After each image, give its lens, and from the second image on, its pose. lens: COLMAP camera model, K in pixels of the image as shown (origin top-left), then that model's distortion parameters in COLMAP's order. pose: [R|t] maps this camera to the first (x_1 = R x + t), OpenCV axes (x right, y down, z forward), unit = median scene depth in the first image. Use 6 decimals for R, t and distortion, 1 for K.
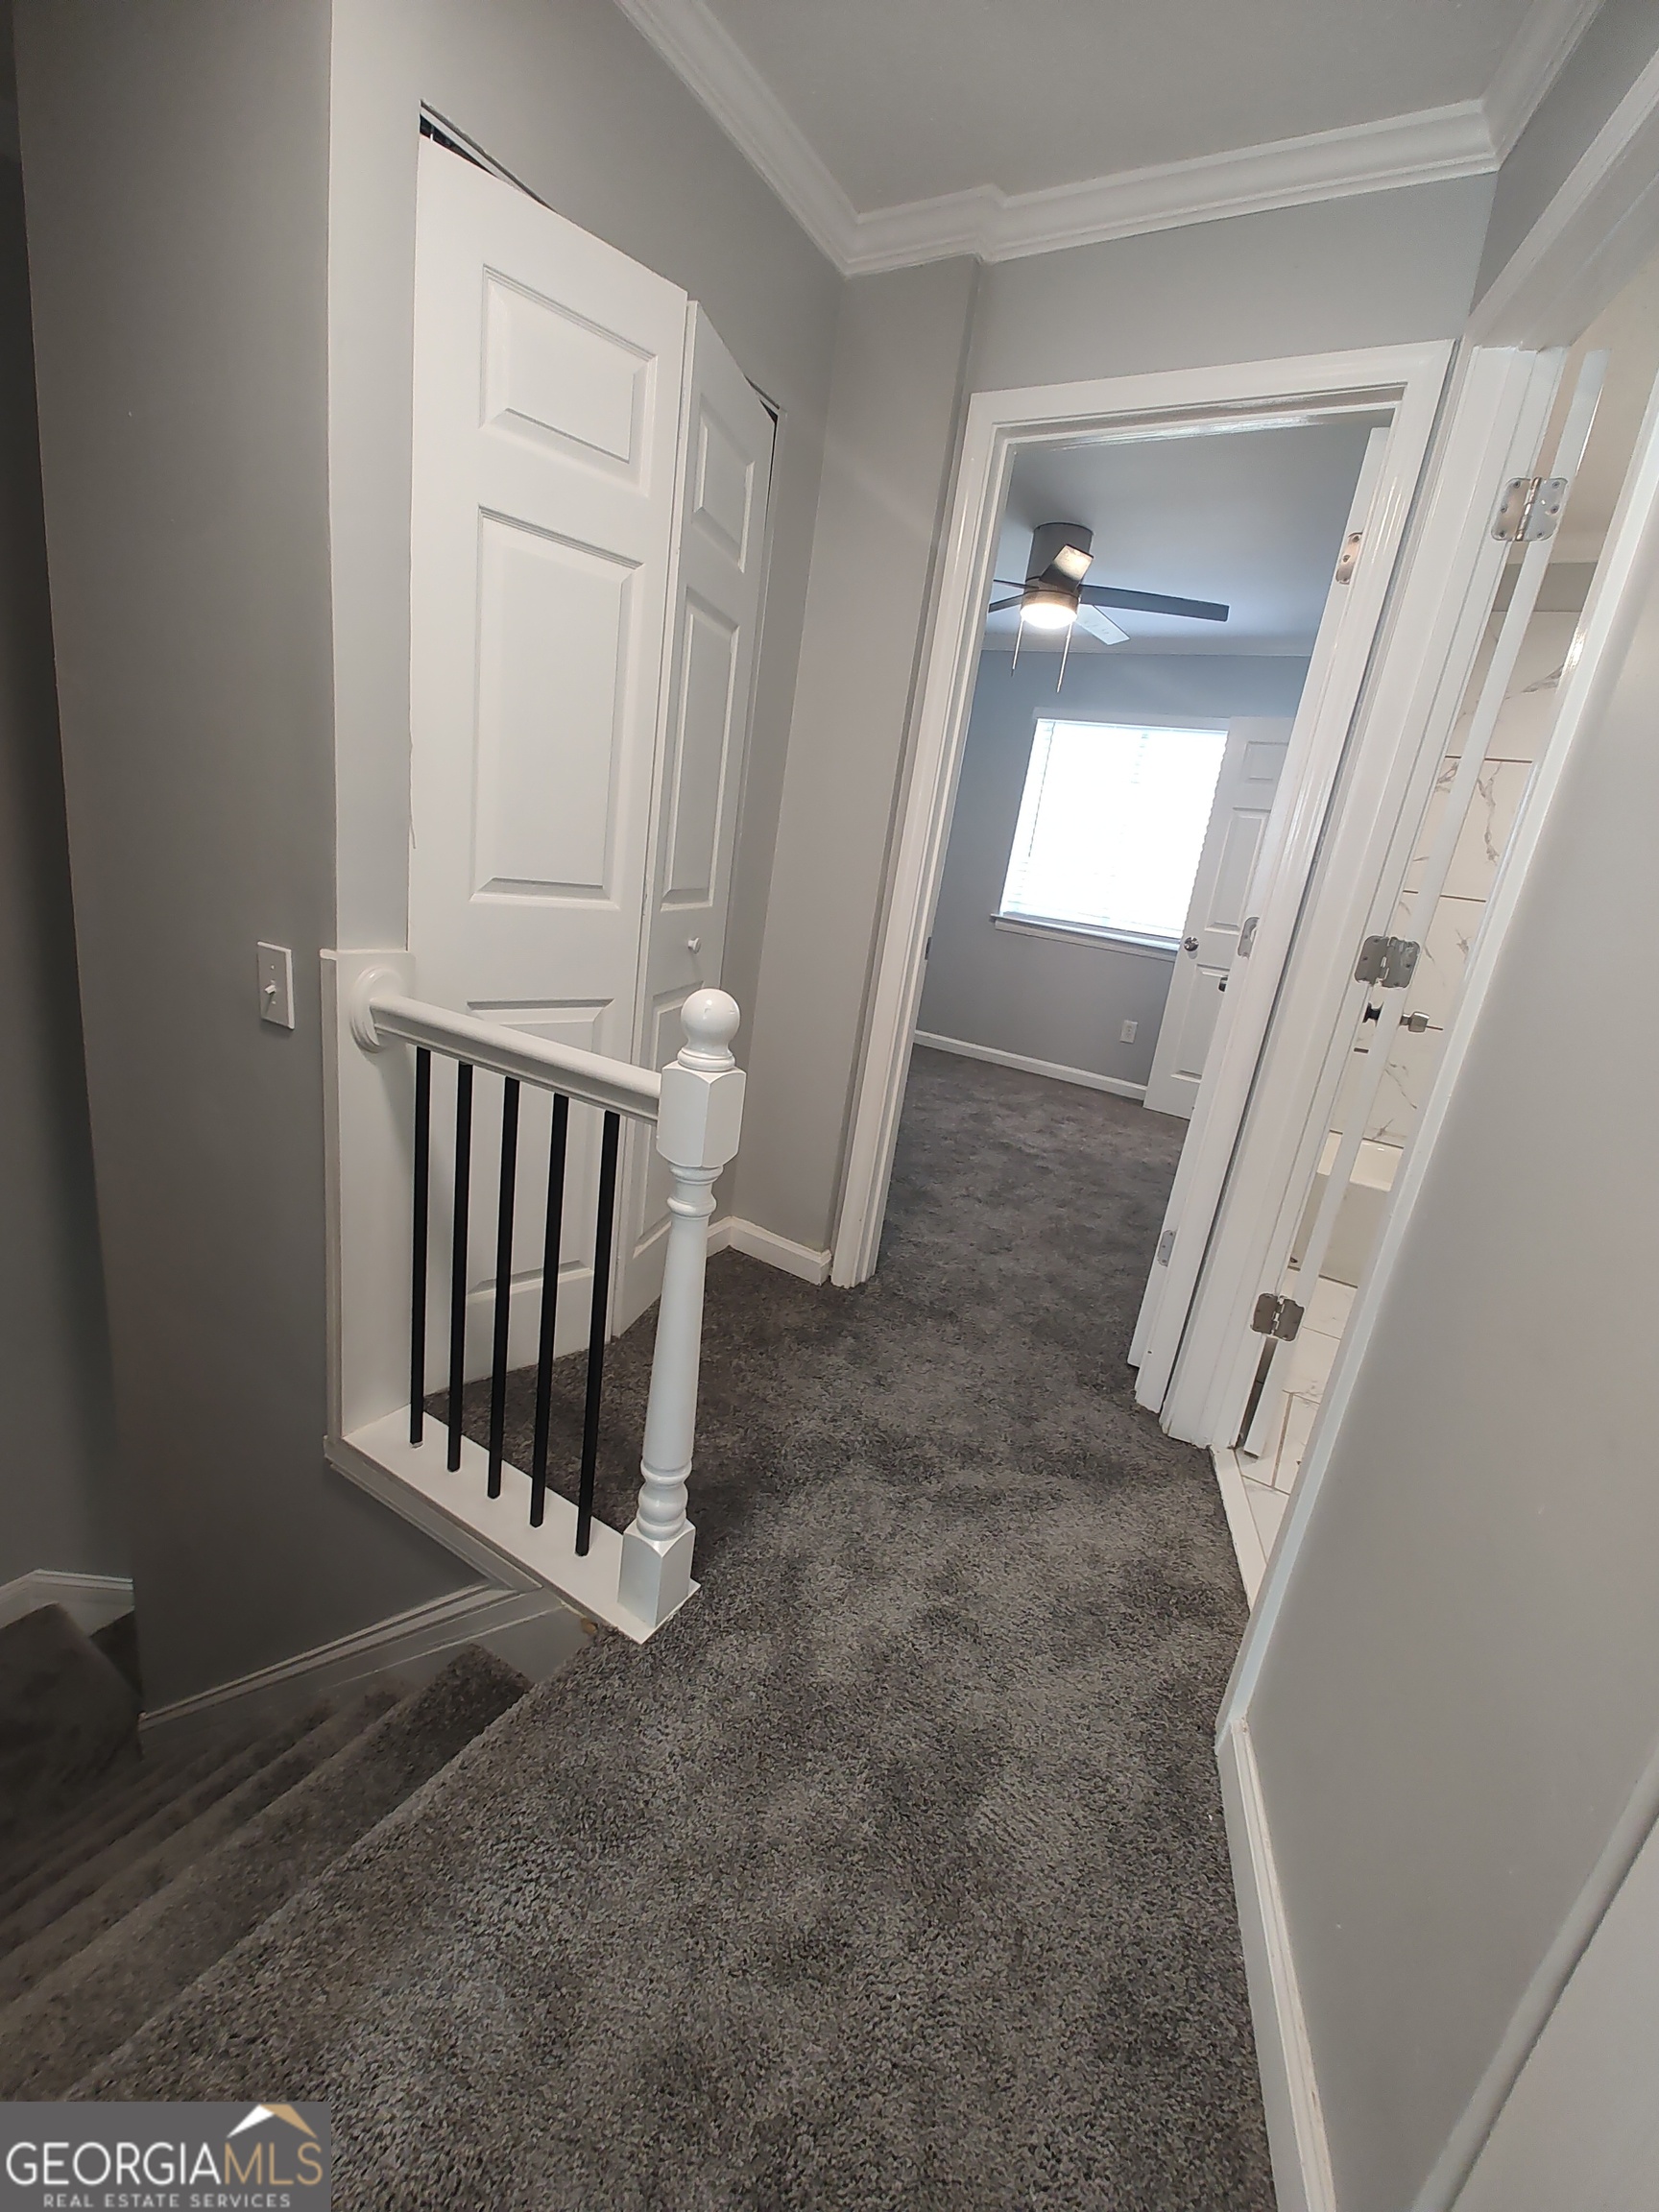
lens RADIAL K [[905.8, 0, 834.7], [0, 905.8, 1107.3], [0, 0, 1]] dist [-0.013750, -0.000647]
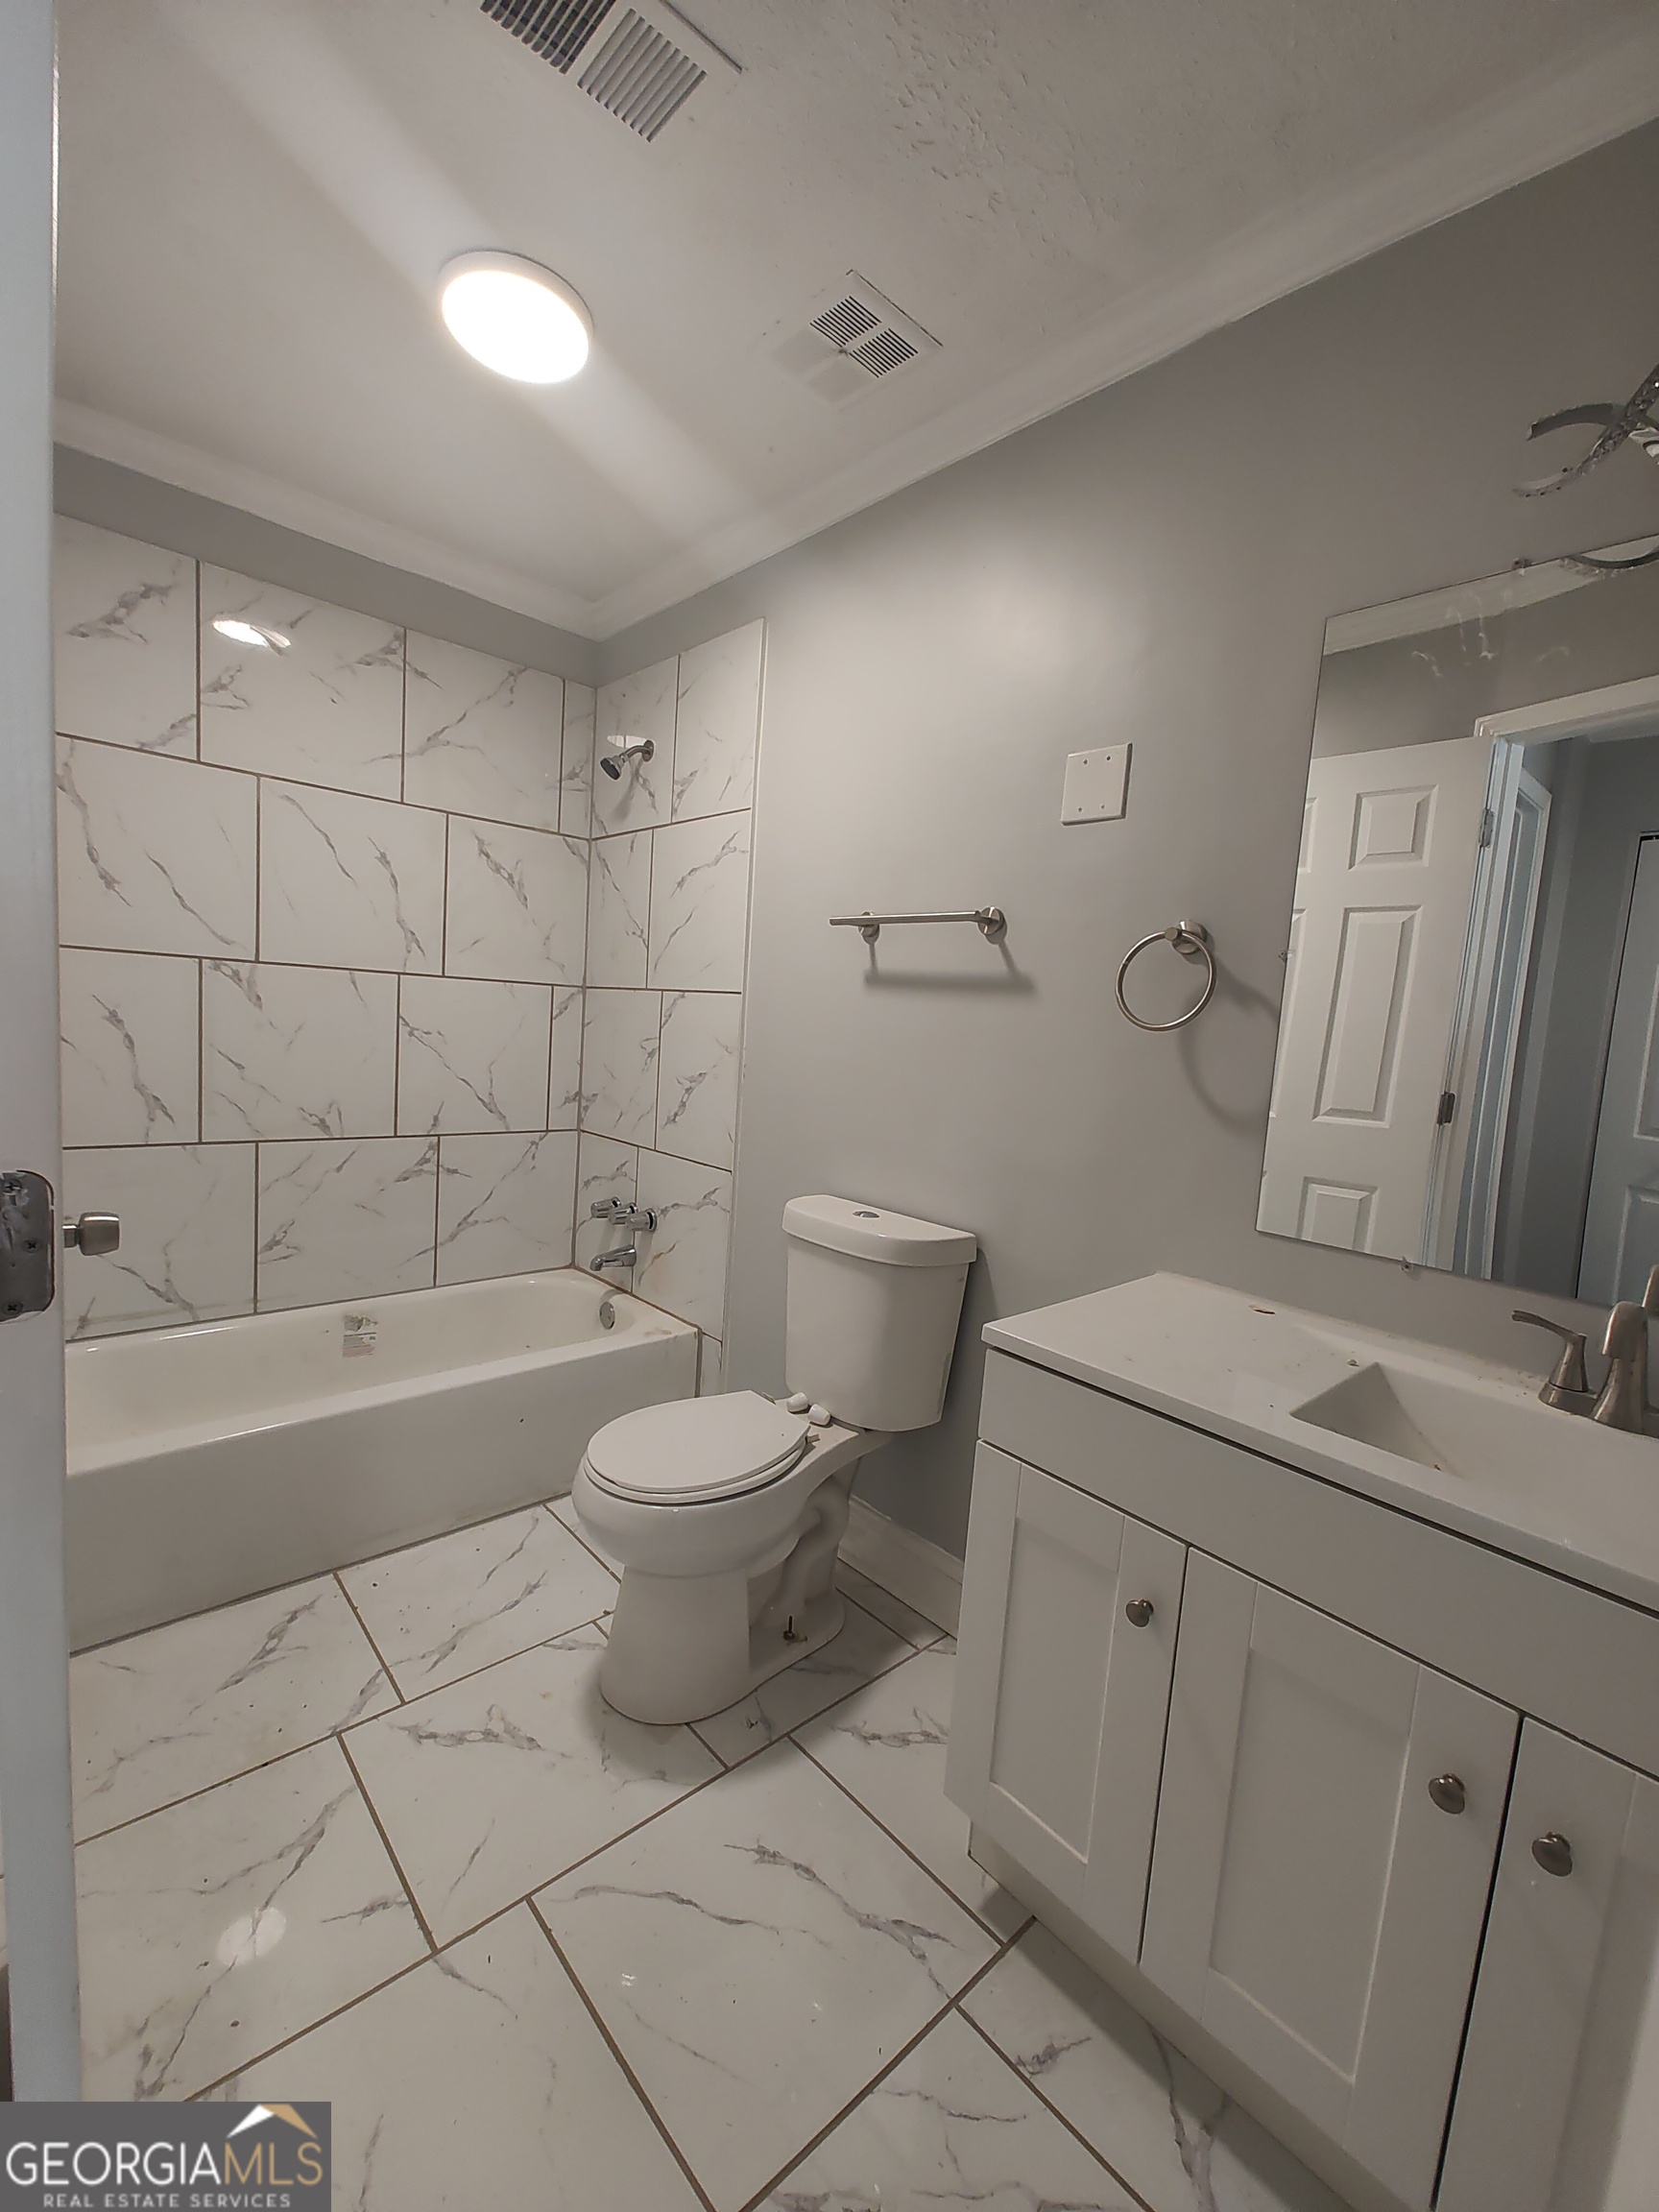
lens RADIAL K [[905.8, 0, 827.6], [0, 905.8, 1115.3], [0, 0, 1]] dist [-0.013750, -0.000647]
pose [[-0.257277, -0.068615, -0.963899, 1.318083], [-0.366212, 0.929996, 0.031545, 0.037814], [0.894258, 0.361107, -0.264395, 0.573507]]
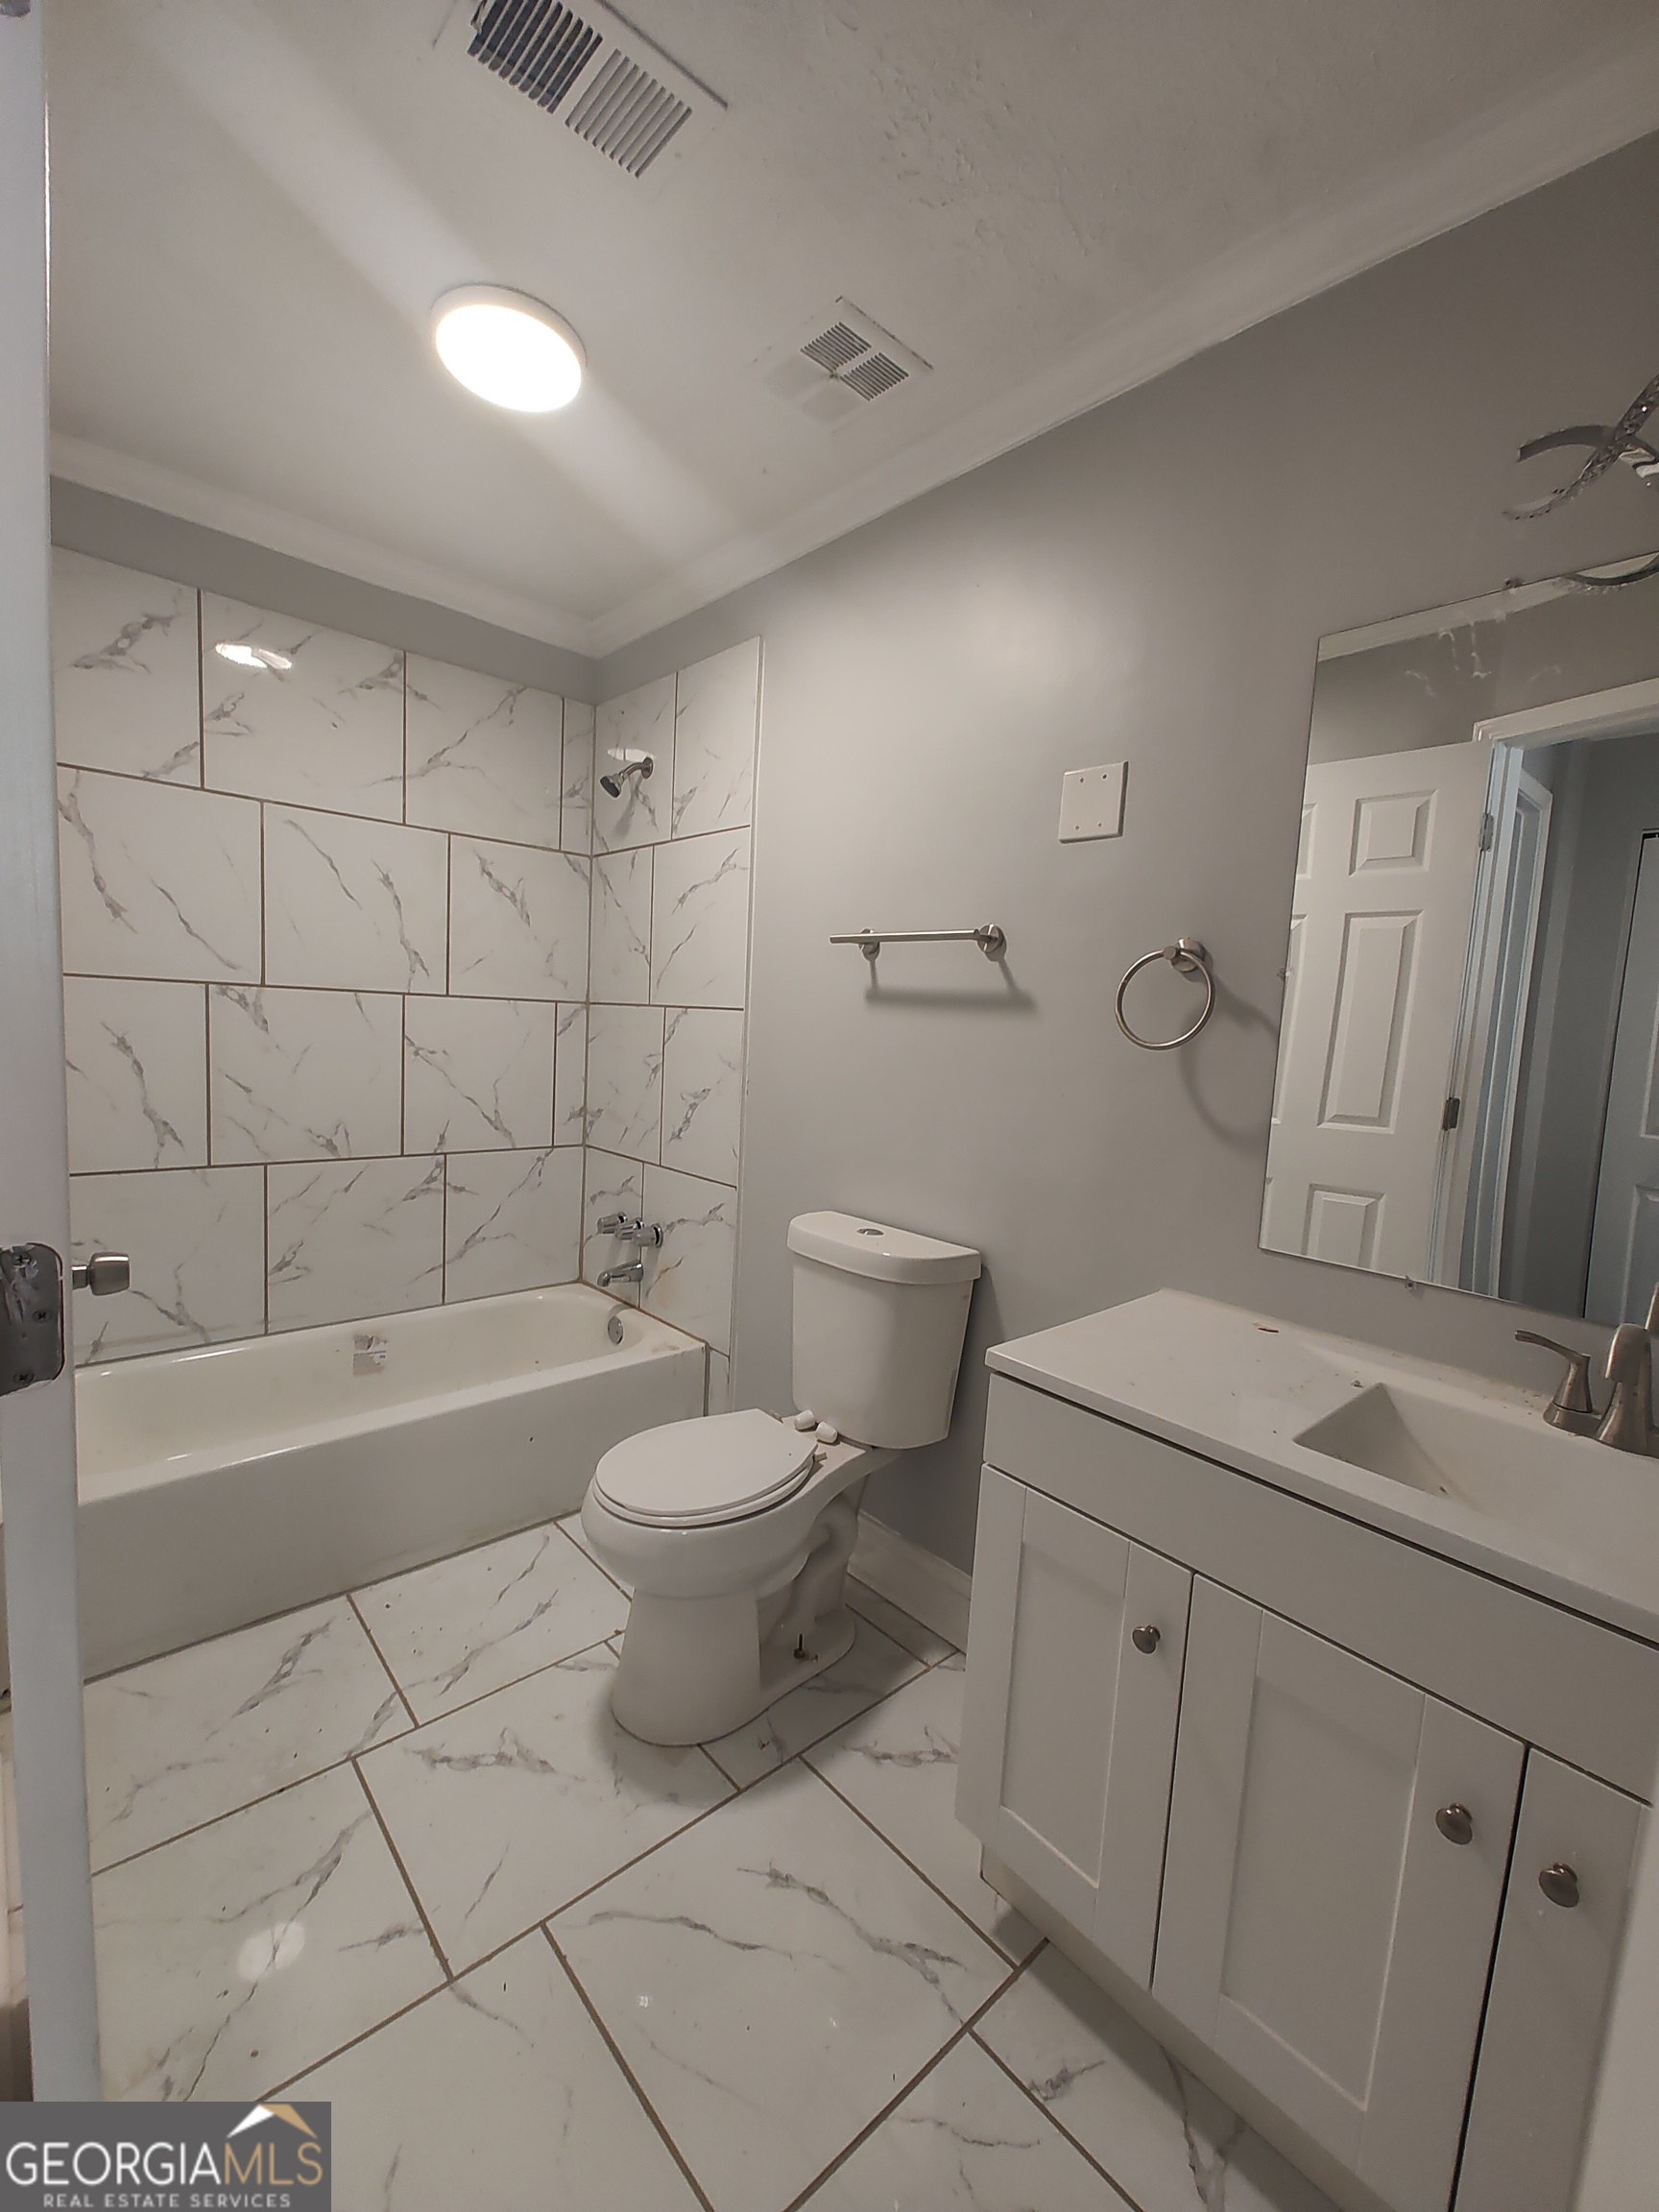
lens RADIAL K [[905.8, 0, 828.5], [0, 905.8, 1108.0], [0, 0, 1]] dist [-0.013750, -0.000647]
pose [[-0.265234, -0.066854, -0.961864, 1.322918], [-0.352010, 0.935447, 0.032049, 0.006438], [0.897630, 0.347087, -0.271646, 0.569361]]
